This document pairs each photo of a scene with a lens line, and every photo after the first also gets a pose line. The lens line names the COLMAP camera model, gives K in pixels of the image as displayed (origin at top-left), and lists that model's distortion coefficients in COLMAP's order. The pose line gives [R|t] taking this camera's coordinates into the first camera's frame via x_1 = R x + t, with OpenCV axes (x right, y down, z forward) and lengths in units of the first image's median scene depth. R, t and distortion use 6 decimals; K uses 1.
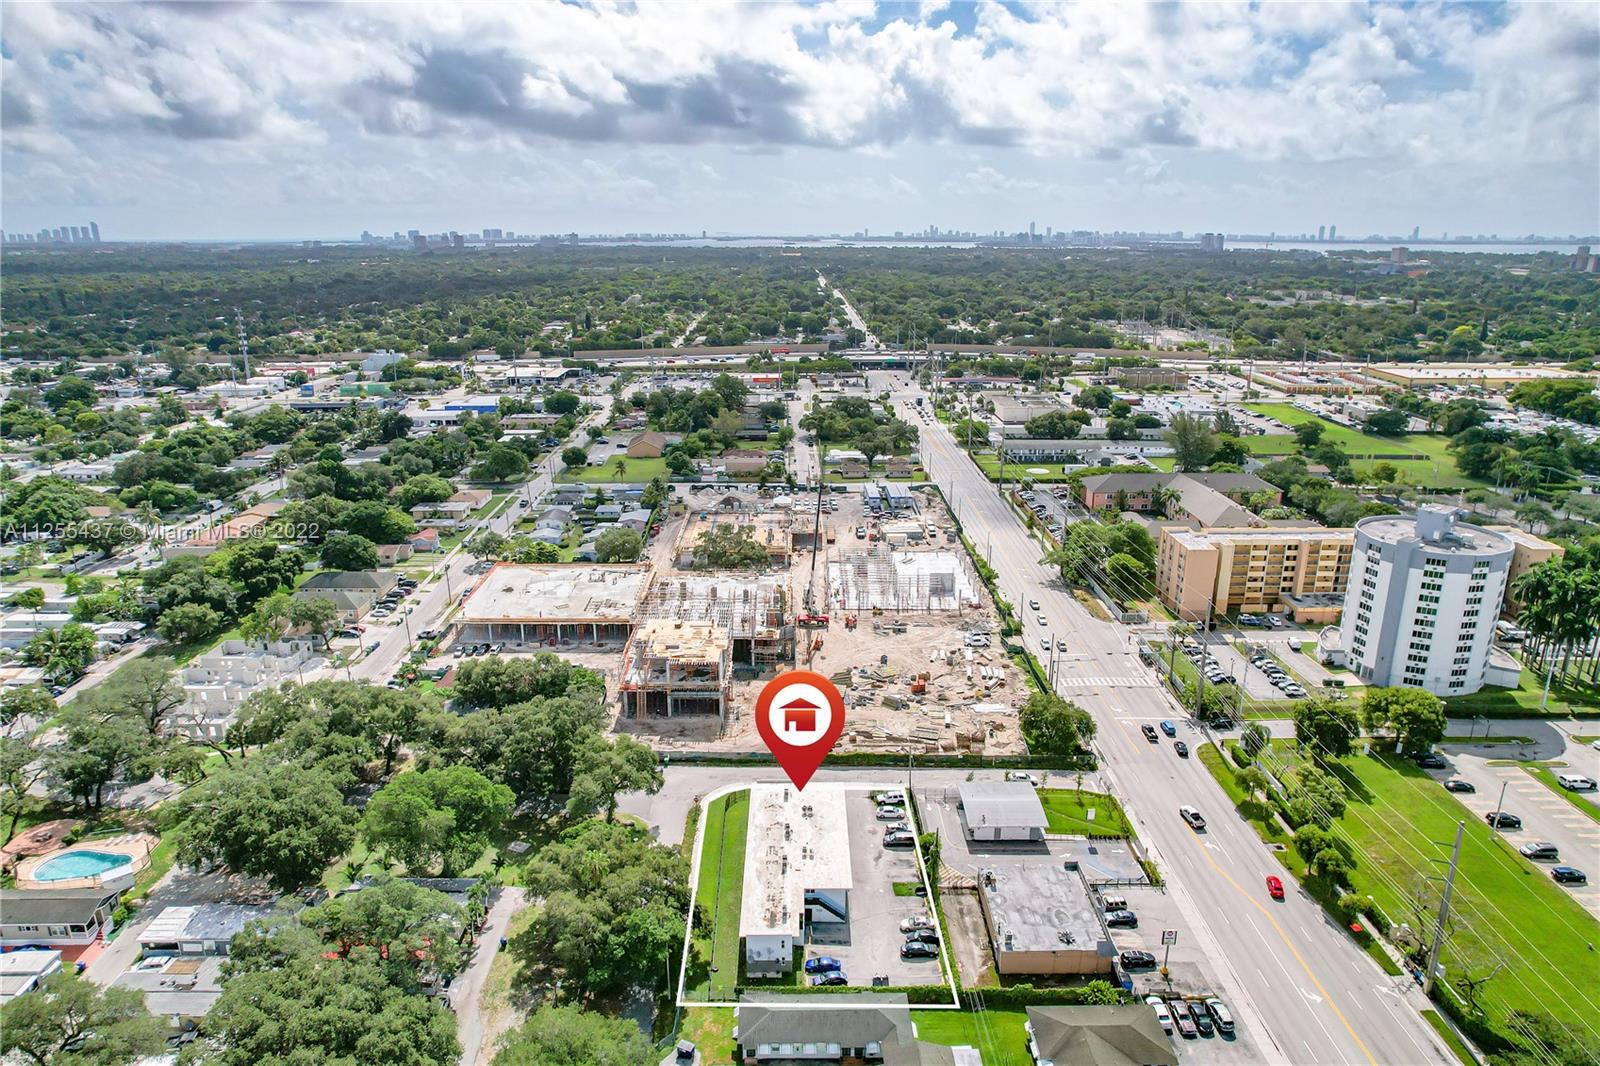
lens RADIAL K [[1022.3, 0, 800.0], [0, 1022.3, 533.0], [0, 0, 1]] dist [-0.055377, 0.041437]
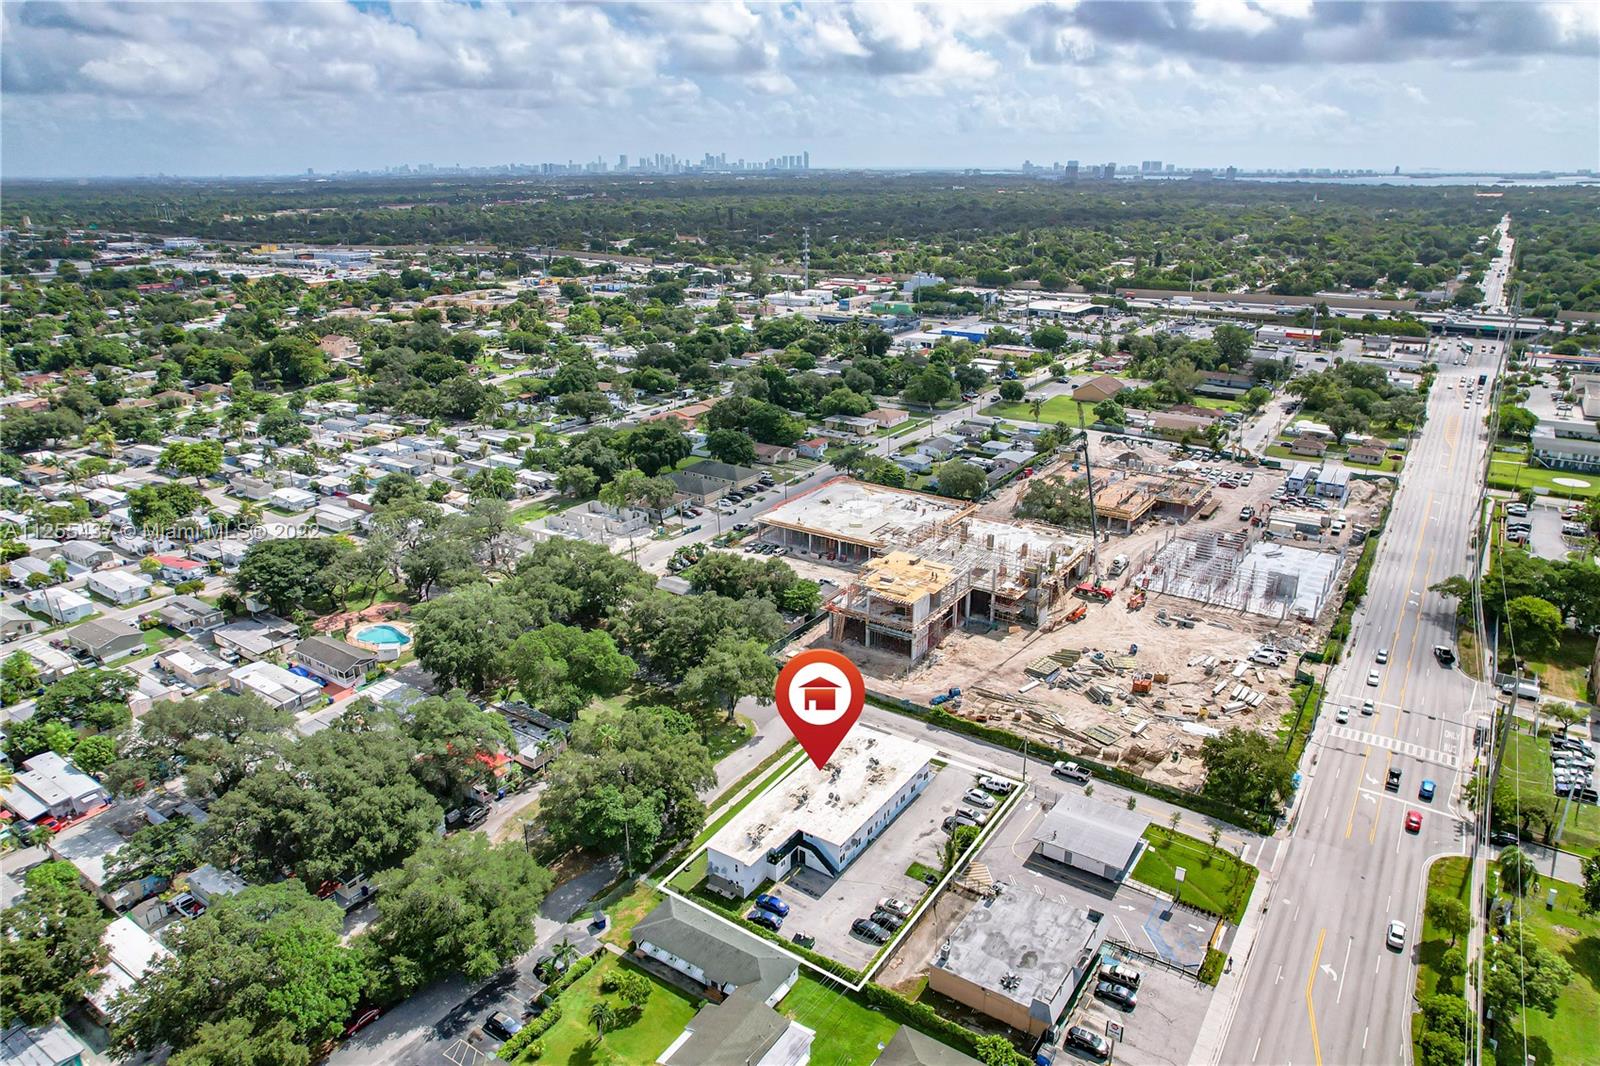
lens RADIAL K [[1031.8, 0, 800.0], [0, 1031.8, 533.0], [0, 0, 1]] dist [-0.036608, 0.002019]
pose [[0.832209, 0.188789, -0.521332, 0.265263], [-0.158180, 0.982012, 0.103109, -0.018958], [0.531420, -0.003344, 0.847102, 0.090988]]
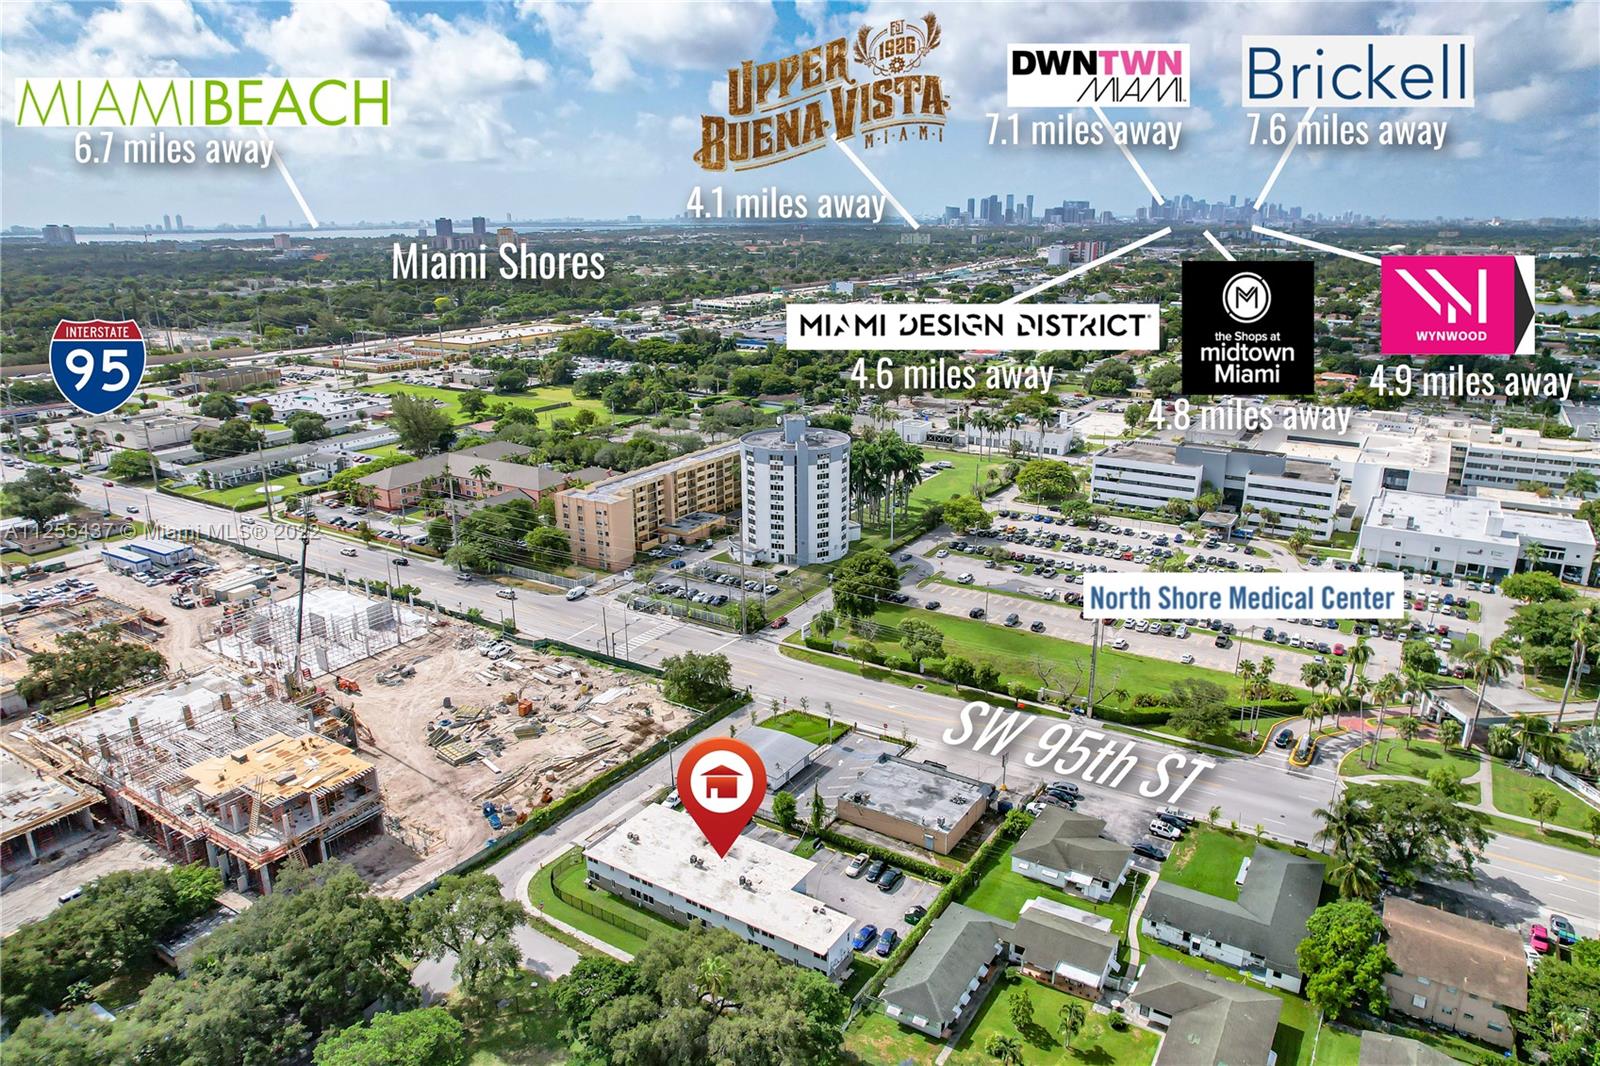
lens RADIAL K [[1031.8, 0, 800.0], [0, 1031.8, 533.0], [0, 0, 1]] dist [-0.036608, 0.002019]
pose [[0.540746, -0.254056, 0.801903, -0.360344], [0.248847, 0.958946, 0.136006, -0.049853], [-0.803535, 0.126007, 0.581767, 0.223691]]
